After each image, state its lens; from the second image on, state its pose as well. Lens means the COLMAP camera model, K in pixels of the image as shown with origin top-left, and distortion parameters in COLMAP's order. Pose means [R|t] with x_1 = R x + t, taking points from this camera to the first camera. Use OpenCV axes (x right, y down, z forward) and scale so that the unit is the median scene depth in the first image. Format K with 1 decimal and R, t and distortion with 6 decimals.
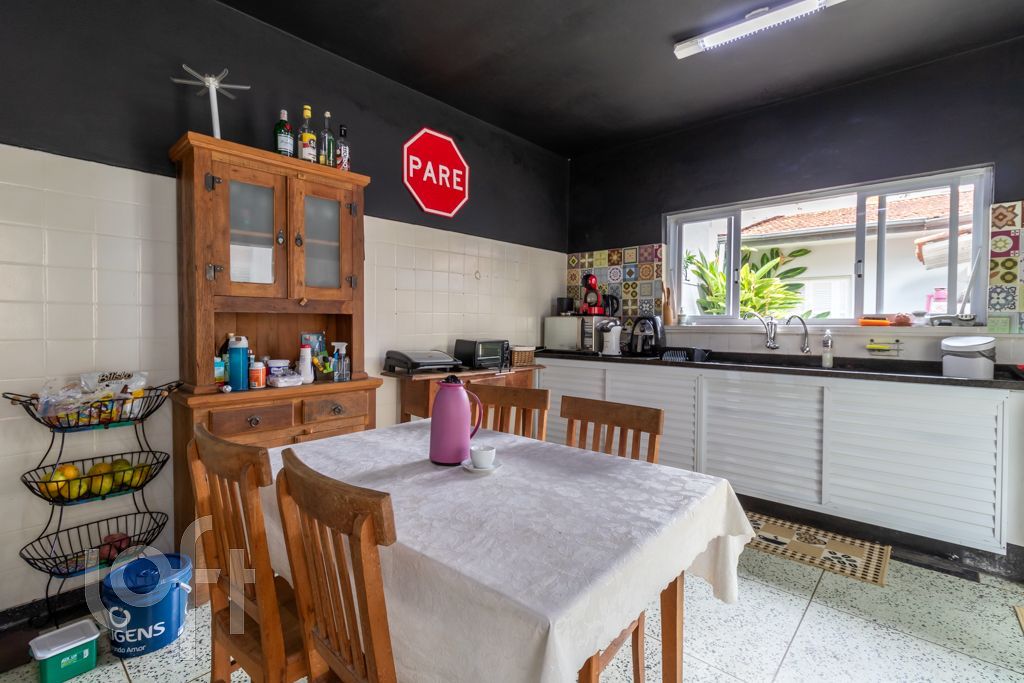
lens RADIAL K [[471.5, 0, 513.6], [0, 471.5, 333.5], [0, 0, 1]] dist [0.002069, -0.000293]
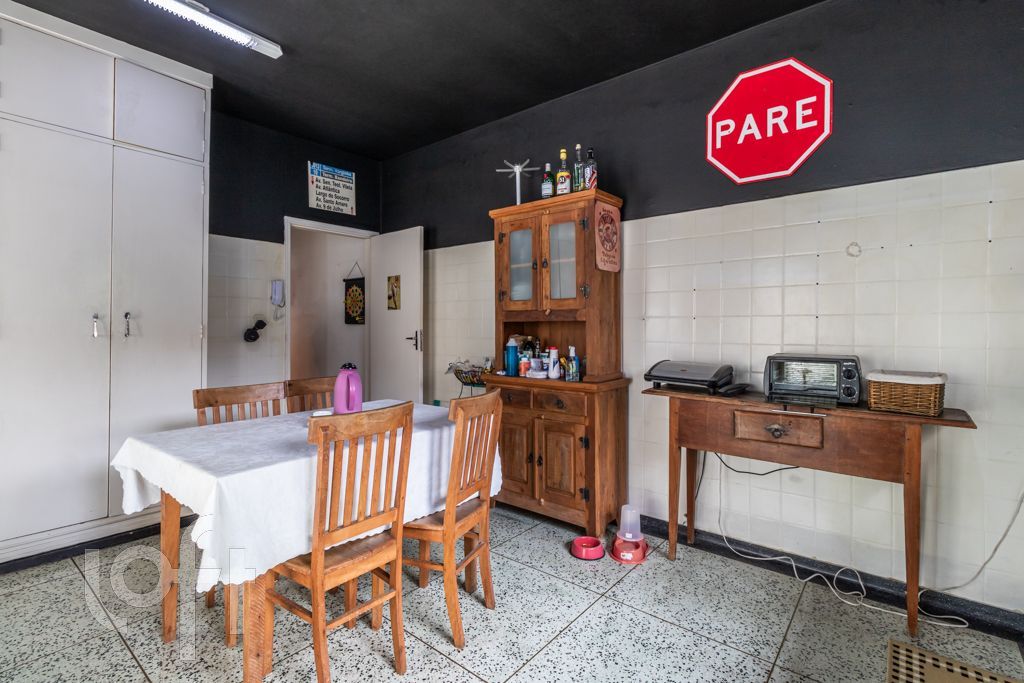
lens RADIAL K [[471.5, 0, 510.8], [0, 471.5, 330.7], [0, 0, 1]] dist [0.002069, -0.000293]
pose [[0.042097, 0.001837, -0.999112, 0.571814], [-0.026433, 0.999650, 0.000724, -0.011568], [0.998764, 0.026379, 0.042131, 0.616505]]
